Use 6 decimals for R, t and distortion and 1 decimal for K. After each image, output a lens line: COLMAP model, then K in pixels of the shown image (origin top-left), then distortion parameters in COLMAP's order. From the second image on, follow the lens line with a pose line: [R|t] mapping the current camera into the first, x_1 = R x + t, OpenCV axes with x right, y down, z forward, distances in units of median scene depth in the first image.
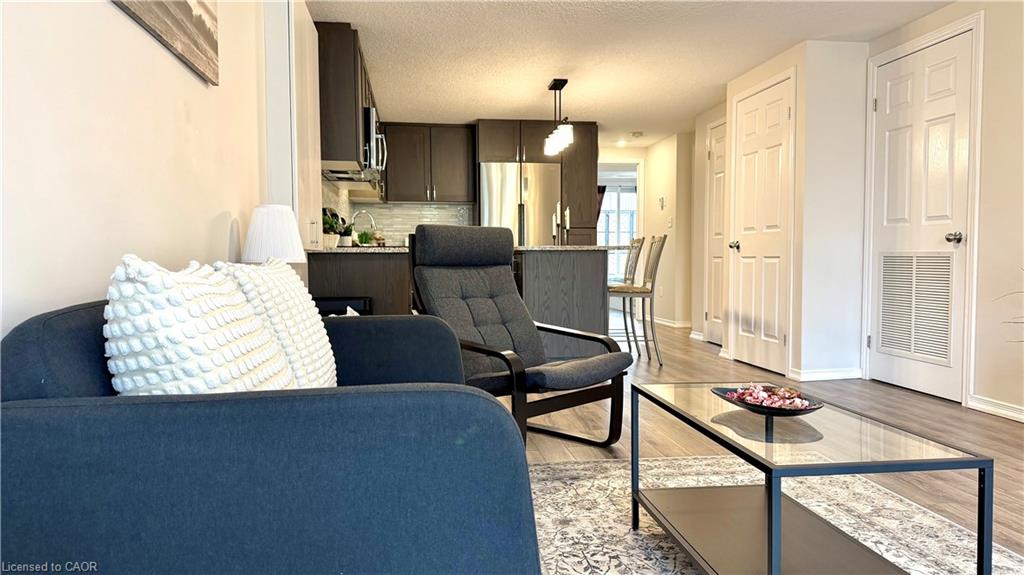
lens RADIAL K [[718.6, 0, 514.3], [0, 718.6, 277.0], [0, 0, 1]] dist [0.029948, -0.055259]
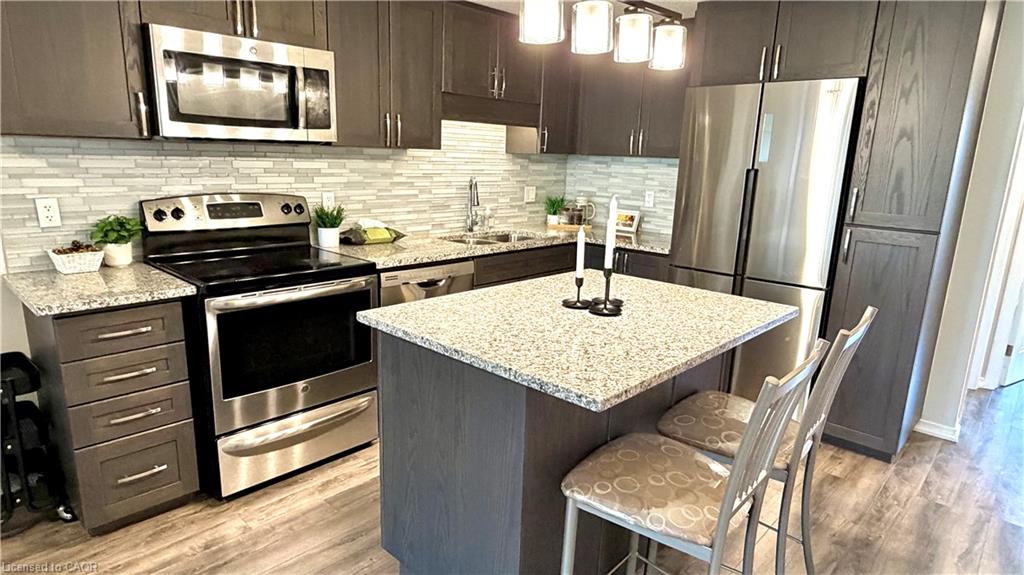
lens RADIAL K [[588.2, 0, 508.8], [0, 588.2, 291.7], [0, 0, 1]] dist [0.002026, 0.000551]
pose [[0.628966, 0.200510, -0.751131, 0.543101], [-0.056230, 0.975371, 0.213285, -0.228575], [0.775397, -0.091913, 0.624749, 1.434845]]
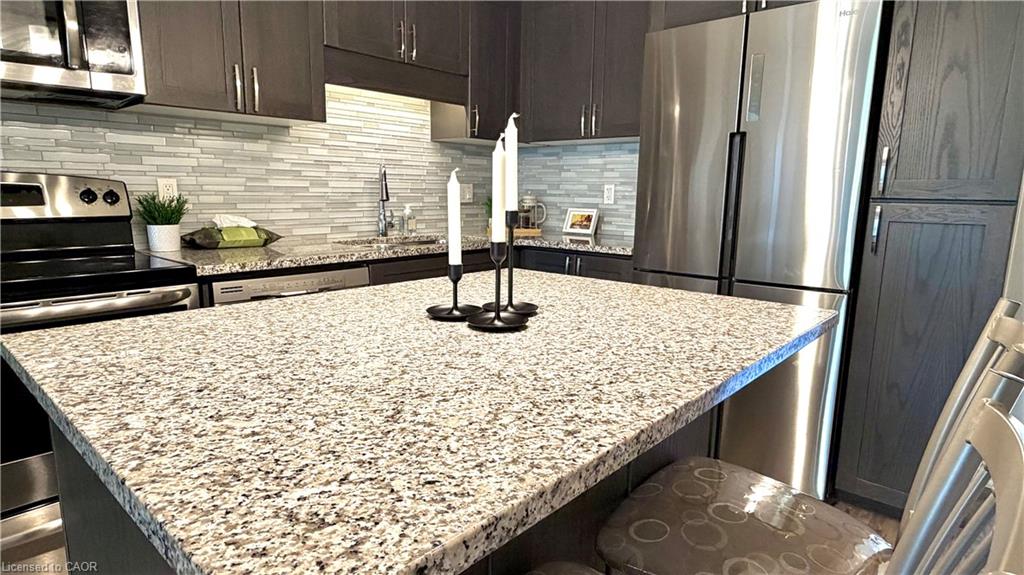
lens RADIAL K [[569.7, 0, 504.7], [0, 569.7, 289.3], [0, 0, 1]] dist [0.001503, -0.002516]
pose [[0.648345, 0.144904, -0.747430, 0.386292], [-0.037644, 0.986621, 0.158622, -0.152088], [0.760415, -0.074706, 0.645126, 1.697298]]
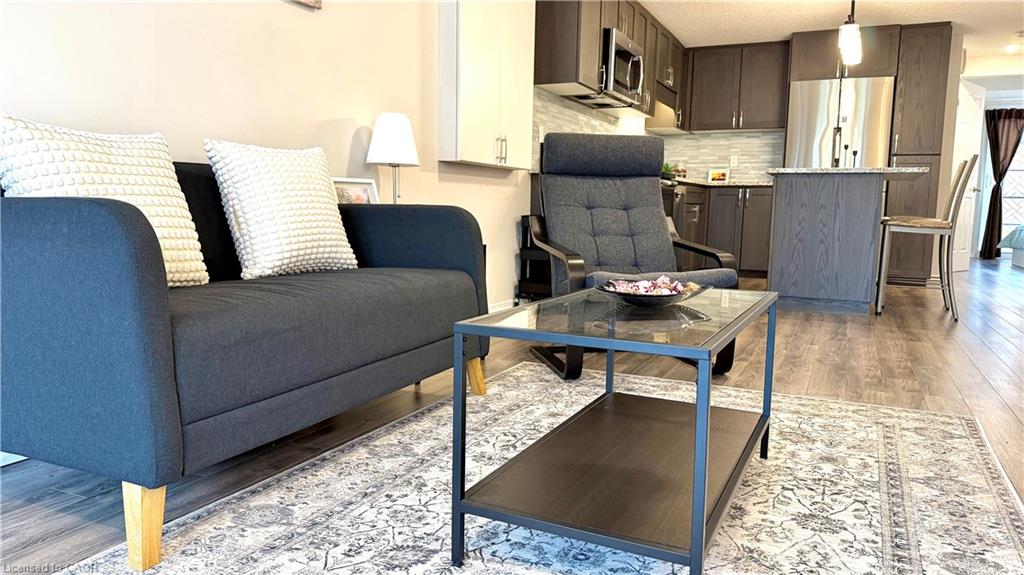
lens RADIAL K [[718.6, 0, 503.1], [0, 718.6, 295.1], [0, 0, 1]] dist [0.029948, -0.055259]
pose [[0.833850, 0.088169, -0.544904, 0.394362], [-0.035635, 0.993700, 0.106255, 0.049743], [0.550840, -0.069183, 0.831739, 0.096524]]
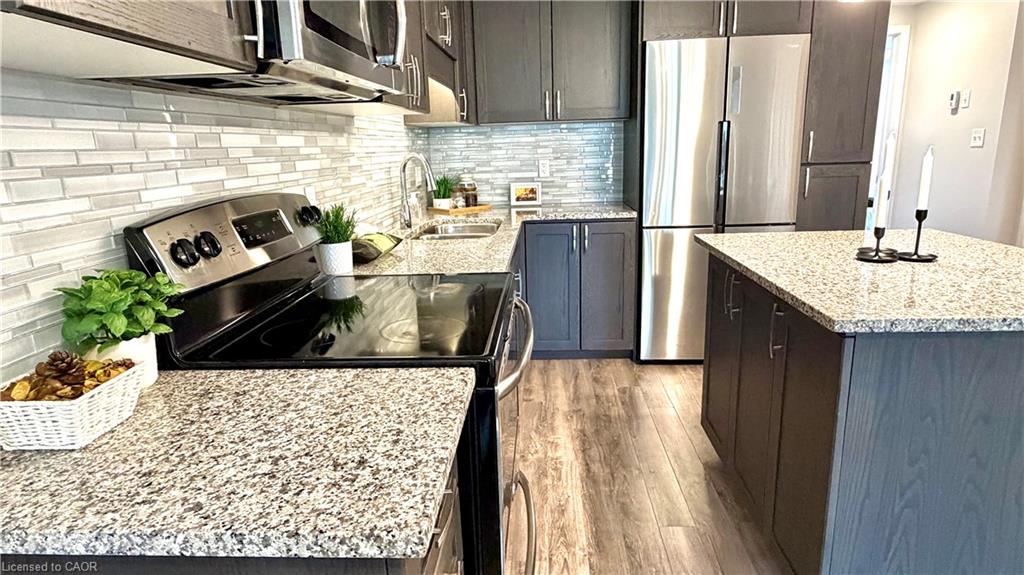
lens RADIAL K [[588.2, 0, 507.9], [0, 588.2, 290.9], [0, 0, 1]] dist [0.002026, 0.000551]
pose [[0.979712, 0.023002, -0.199085, -0.132818], [0.020595, 0.976576, 0.214185, -0.181406], [0.199349, -0.213940, 0.956289, 1.265686]]
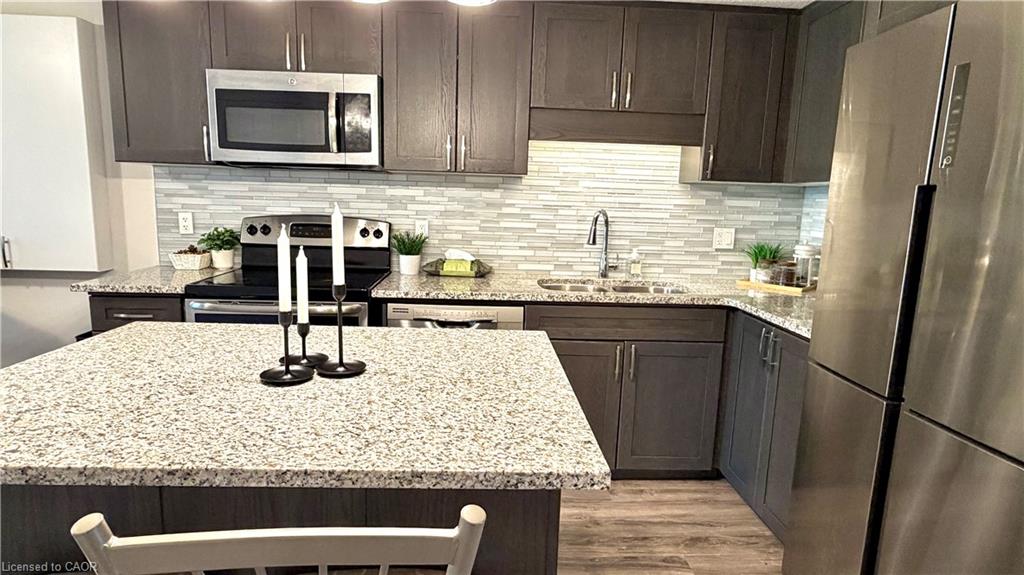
lens RADIAL K [[569.7, 0, 513.0], [0, 569.7, 291.1], [0, 0, 1]] dist [0.001503, -0.002516]
pose [[-0.082101, 0.164919, -0.982884, 0.510292], [-0.058291, 0.983731, 0.169931, -0.216568], [0.994918, 0.071245, -0.071152, 2.088324]]
